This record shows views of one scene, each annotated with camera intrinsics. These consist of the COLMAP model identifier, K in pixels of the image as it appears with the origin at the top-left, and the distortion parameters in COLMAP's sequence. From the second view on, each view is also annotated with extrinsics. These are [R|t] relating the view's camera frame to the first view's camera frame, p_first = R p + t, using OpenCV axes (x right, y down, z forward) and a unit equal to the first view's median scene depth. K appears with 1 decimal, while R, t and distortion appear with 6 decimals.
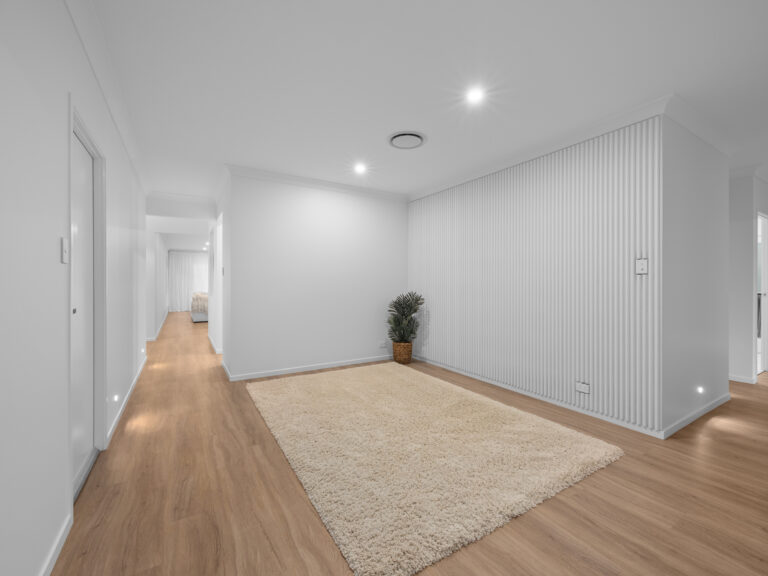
lens RADIAL K [[327.0, 0, 383.4], [0, 327.0, 284.6], [0, 0, 1]] dist [-0.000422, -0.000007]
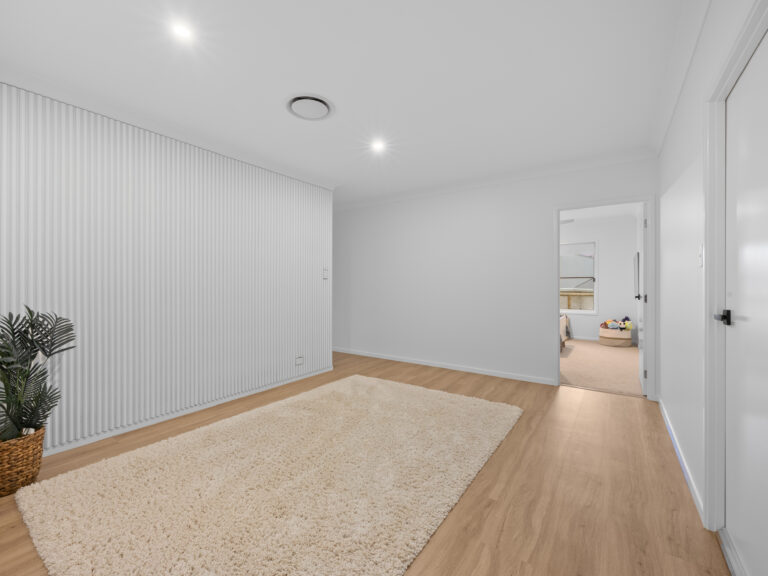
lens RADIAL K [[327.0, 0, 383.4], [0, 327.0, 284.6], [0, 0, 1]] dist [-0.000422, -0.000007]
pose [[-0.390752, -0.001642, 0.920495, -0.974506], [0.002830, 0.999992, 0.002984, -0.008880], [-0.920492, 0.003771, -0.390744, 1.500475]]
